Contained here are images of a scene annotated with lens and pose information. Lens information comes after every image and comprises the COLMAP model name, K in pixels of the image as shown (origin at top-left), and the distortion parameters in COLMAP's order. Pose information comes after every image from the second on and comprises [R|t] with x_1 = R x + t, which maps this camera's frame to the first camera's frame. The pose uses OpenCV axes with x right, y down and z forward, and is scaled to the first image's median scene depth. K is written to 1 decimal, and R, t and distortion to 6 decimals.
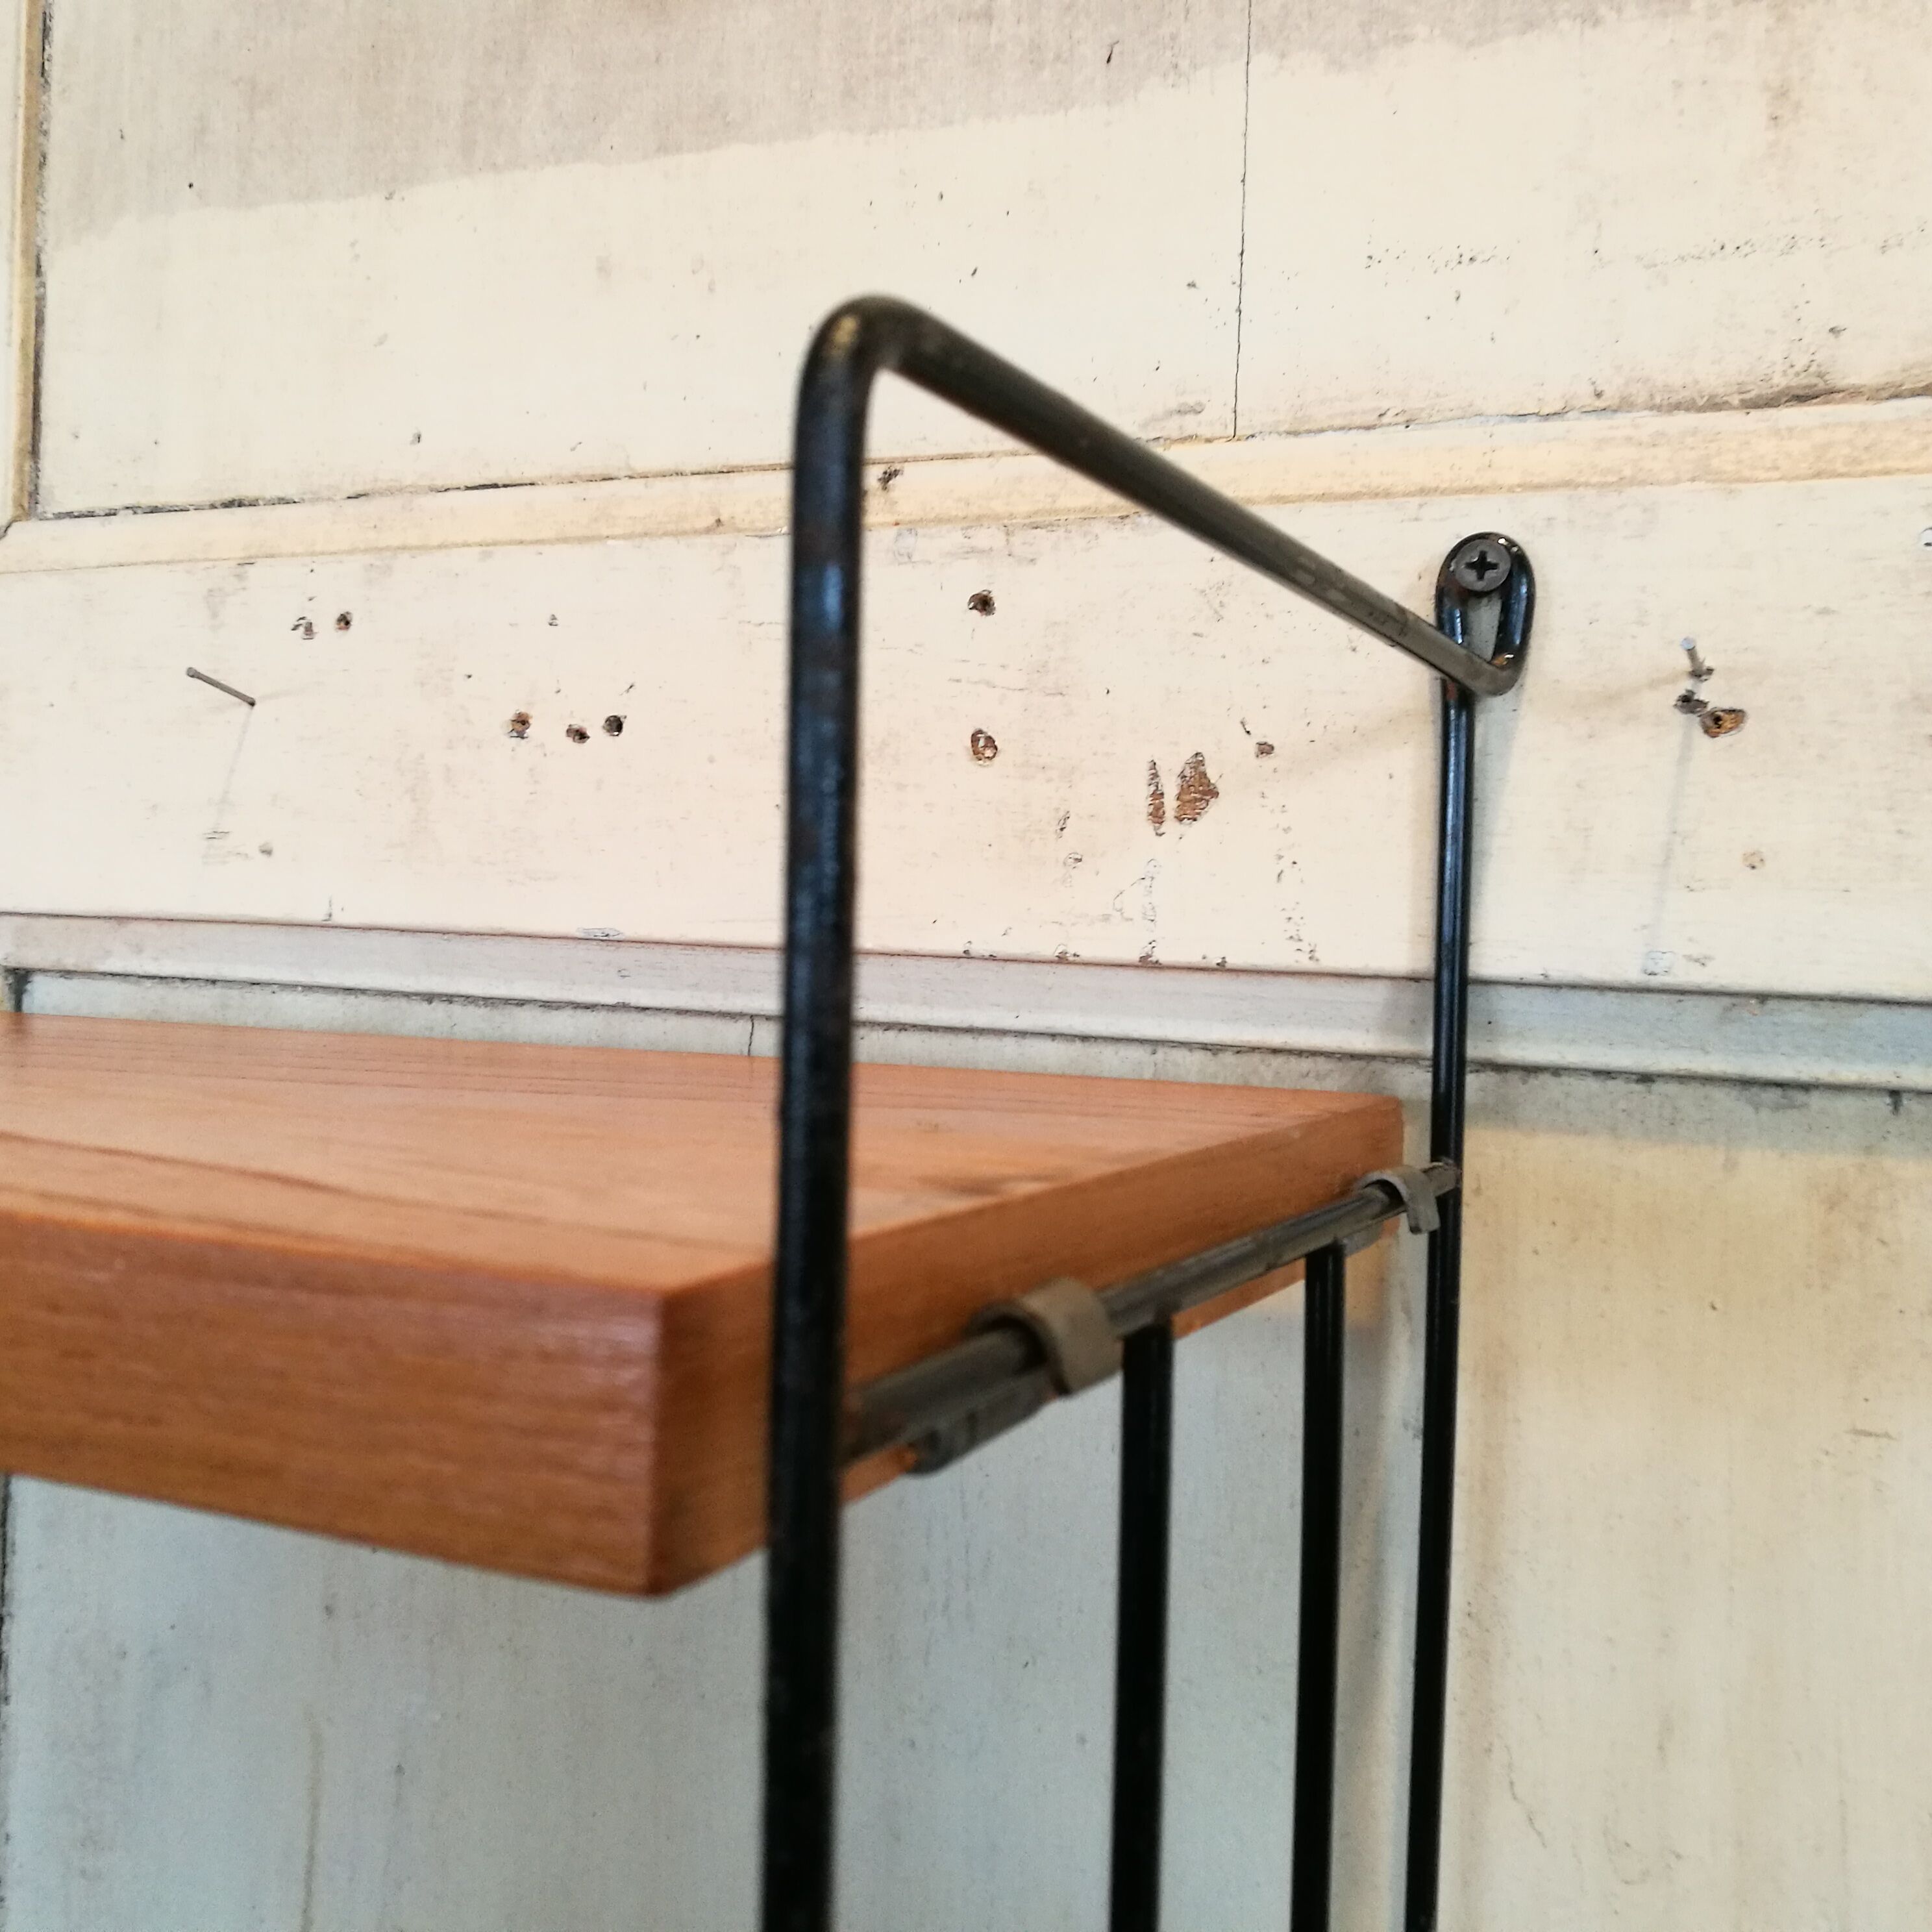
lens RADIAL K [[2053.3, 0, 964.3], [0, 2053.3, 967.9], [0, 0, 1]] dist [-0.015975, 0.000000]
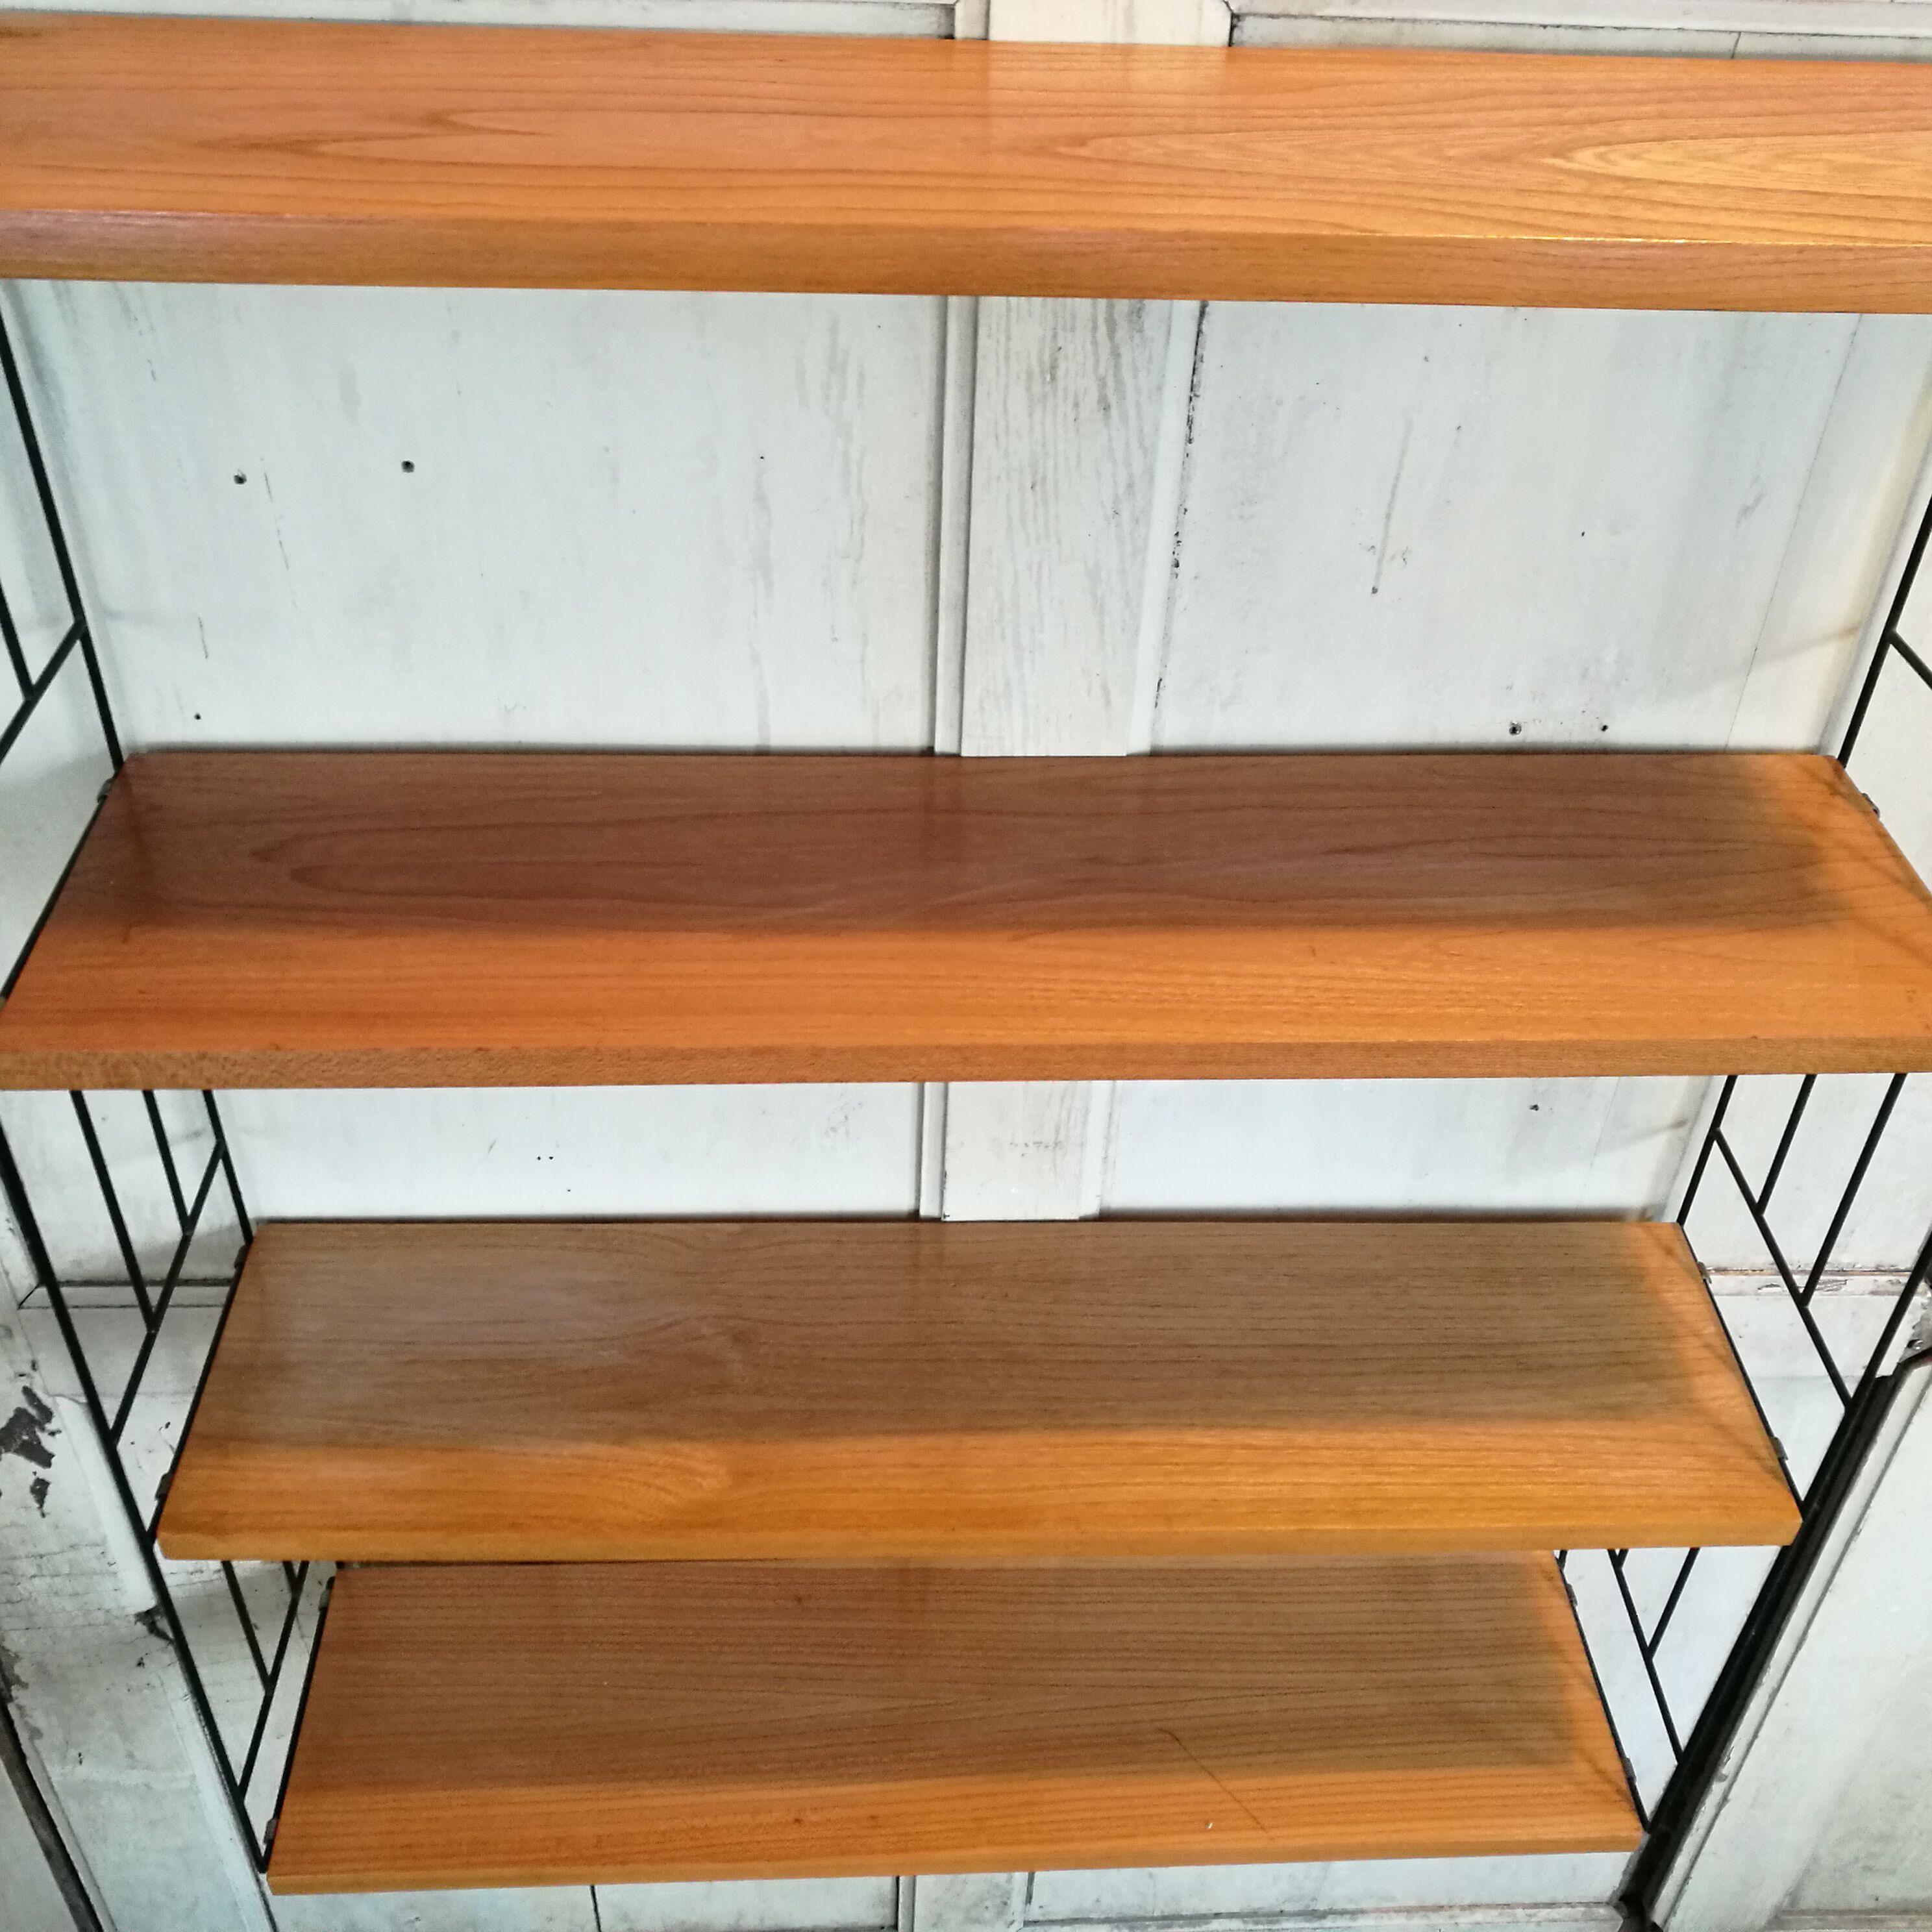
lens RADIAL K [[2053.3, 0, 965.7], [0, 2053.3, 973.5], [0, 0, 1]] dist [-0.015975, 0.000000]
pose [[0.883944, -0.294412, 0.363269, -1.897816], [0.003193, 0.780674, 0.624930, -0.541631], [-0.467582, -0.551243, 0.691012, -0.564050]]
